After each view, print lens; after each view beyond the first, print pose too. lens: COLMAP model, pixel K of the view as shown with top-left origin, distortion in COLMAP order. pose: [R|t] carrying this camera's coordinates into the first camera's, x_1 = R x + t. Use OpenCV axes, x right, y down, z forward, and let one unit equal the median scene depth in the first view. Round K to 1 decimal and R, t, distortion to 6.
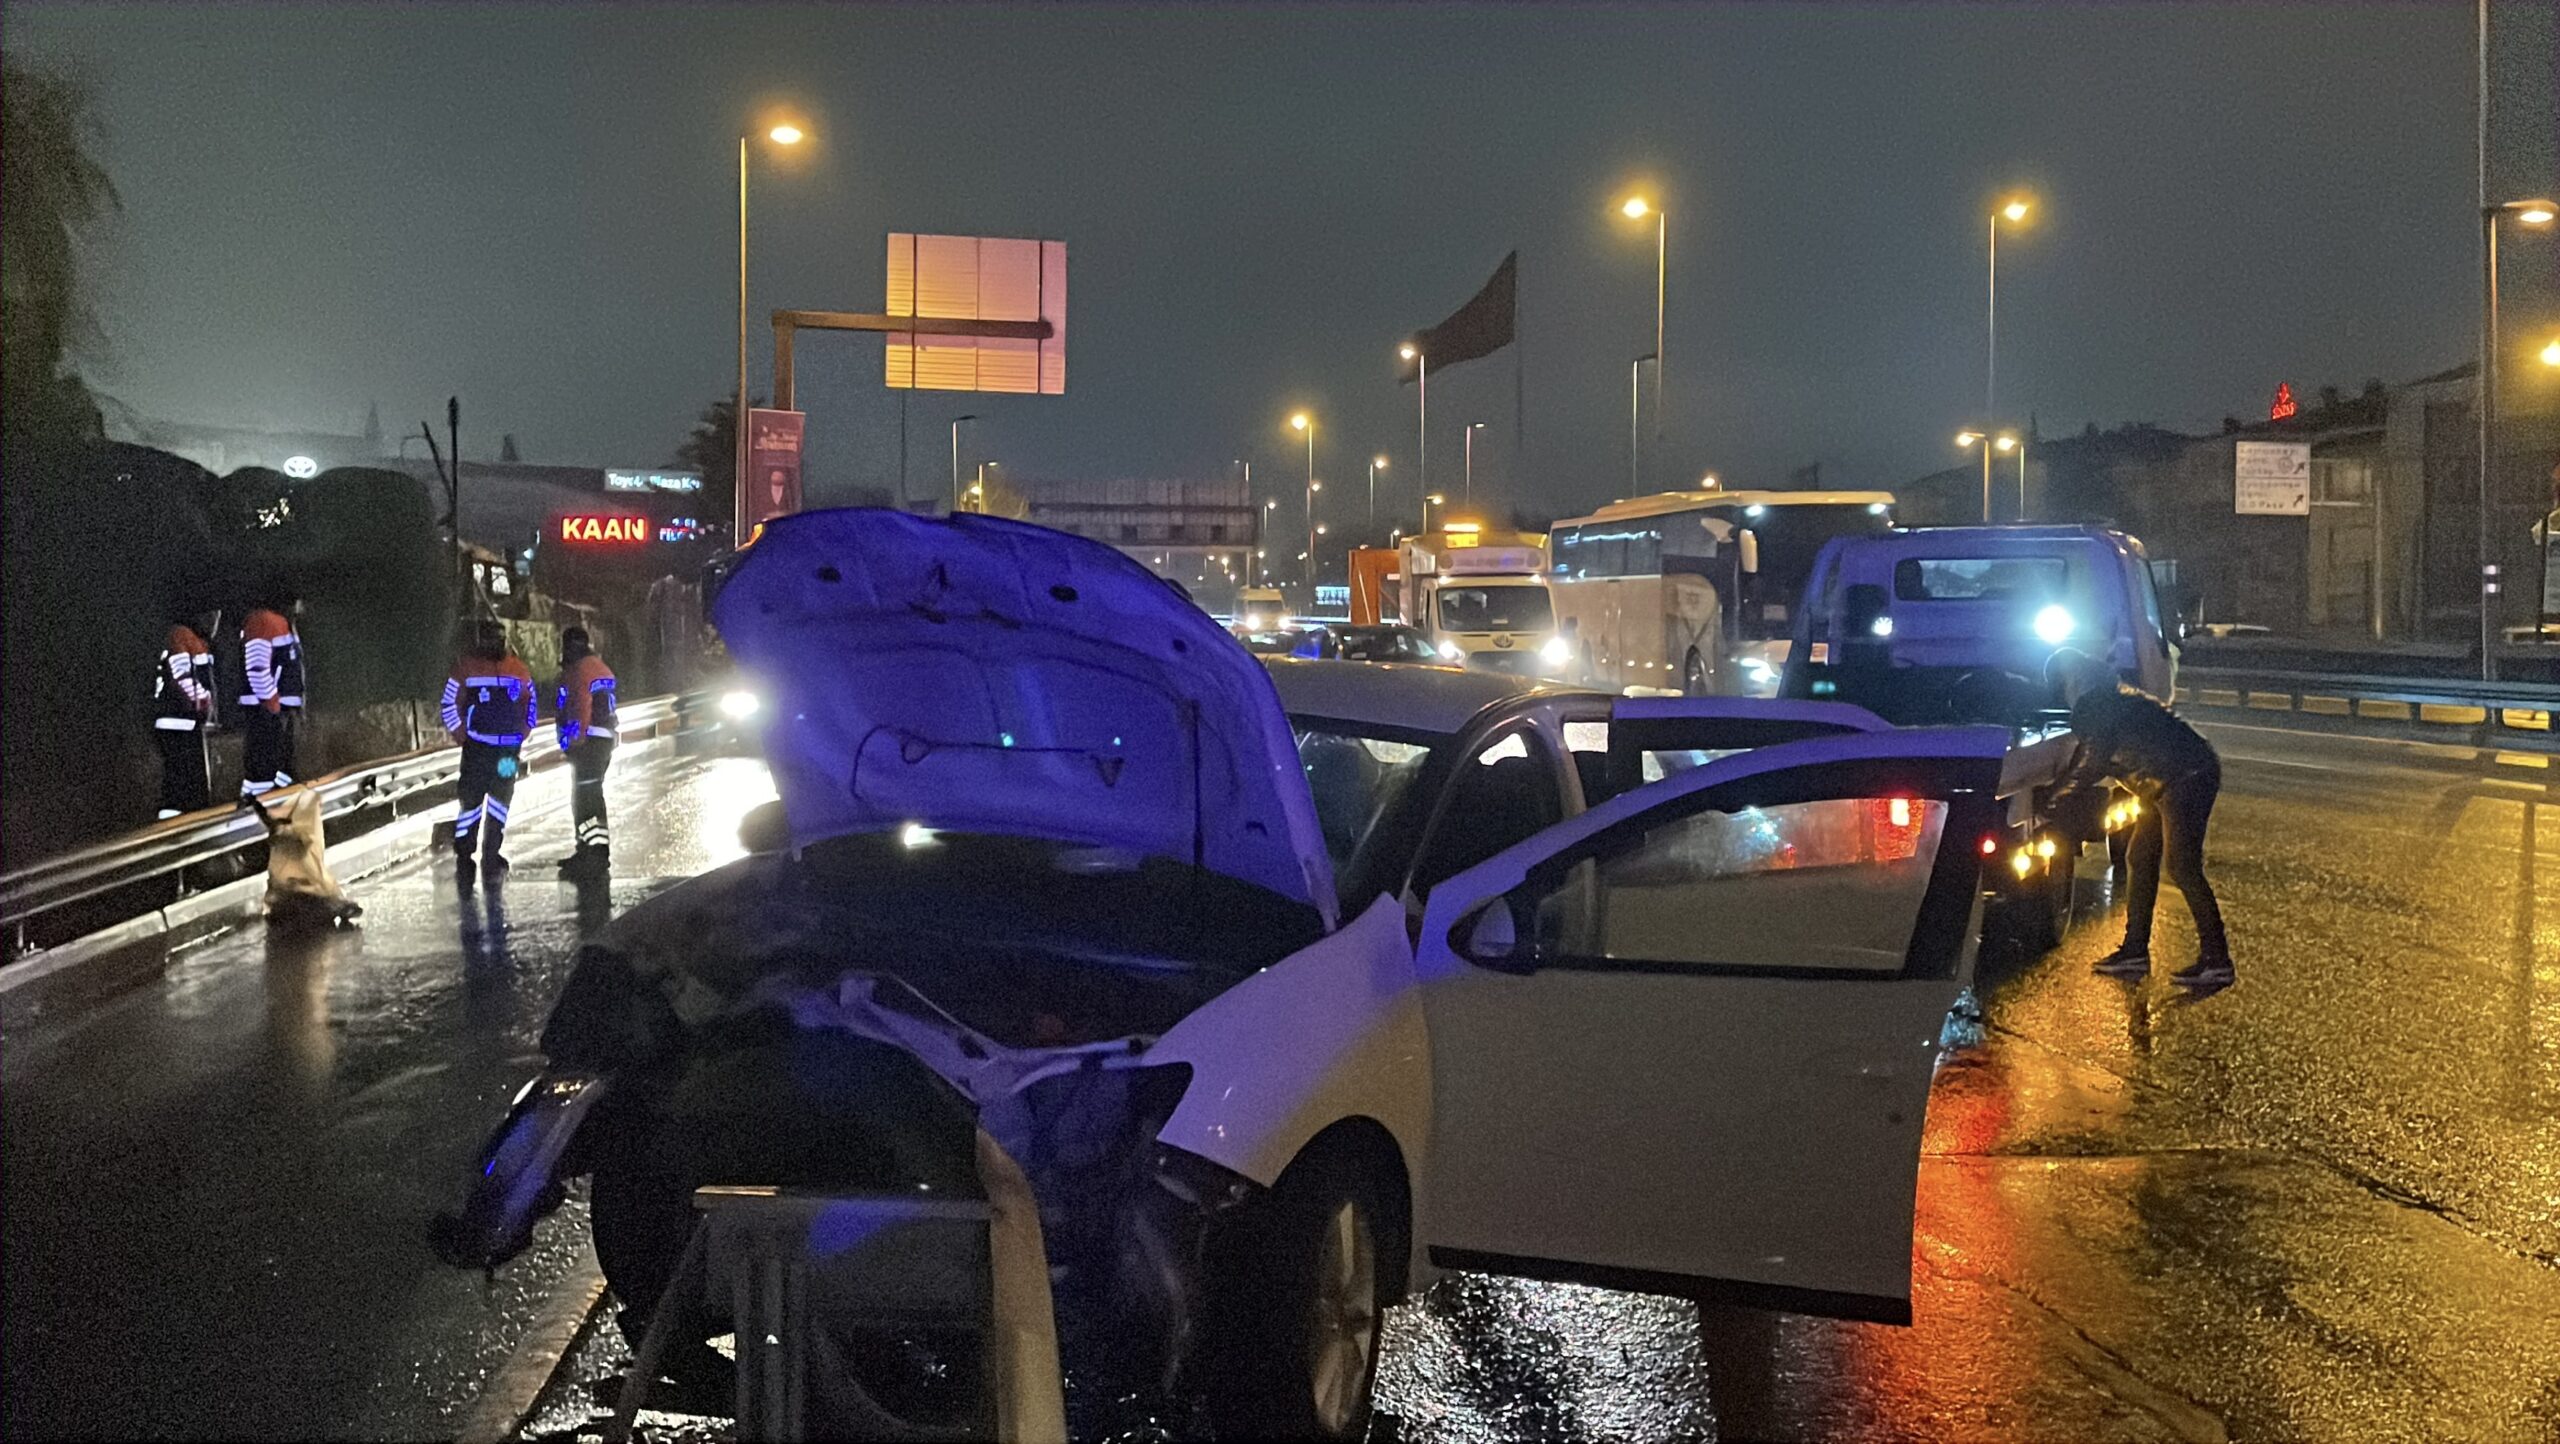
lens RADIAL K [[2409.0, 0, 1287.9], [0, 2409.0, 633.3], [0, 0, 1]] dist [0.153342, -0.352798]
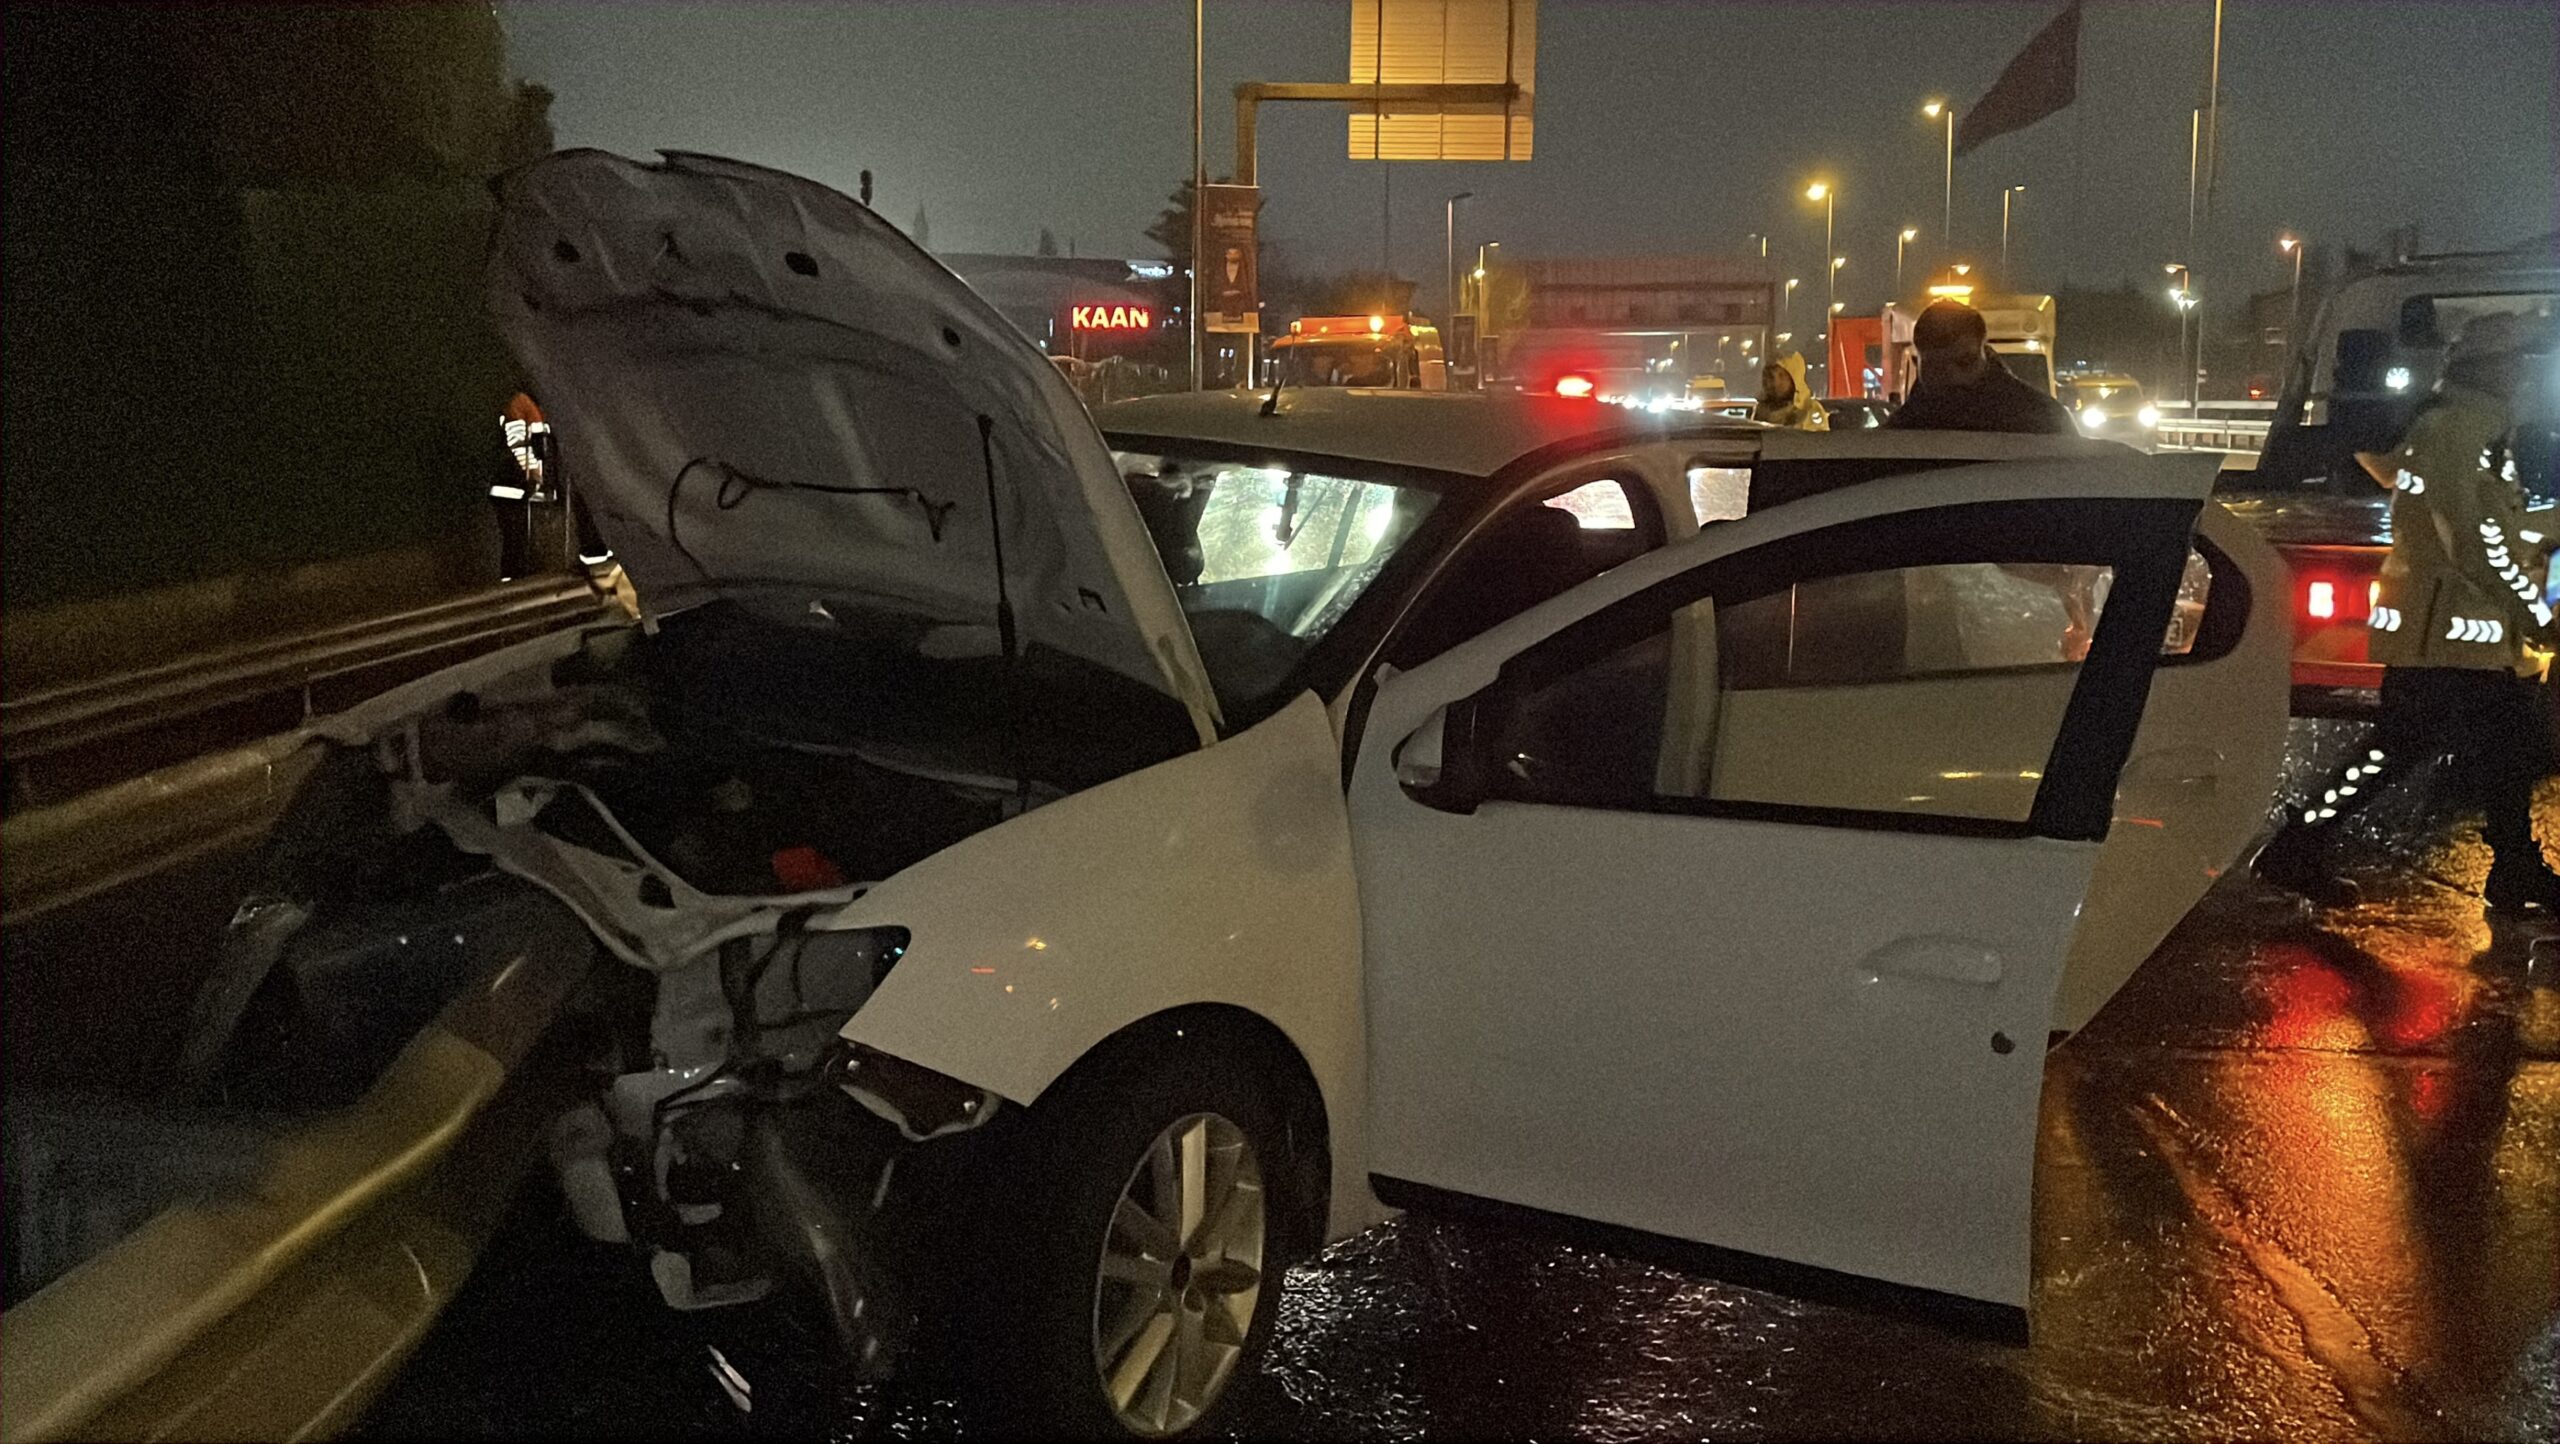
lens RADIAL K [[2409.0, 0, 1287.9], [0, 2409.0, 633.3], [0, 0, 1]] dist [0.153342, -0.352798]
pose [[0.976415, 0.014295, -0.215427, 0.152696], [0.004519, 0.996234, 0.086587, 0.023004], [0.215853, -0.085518, 0.972674, 0.246747]]
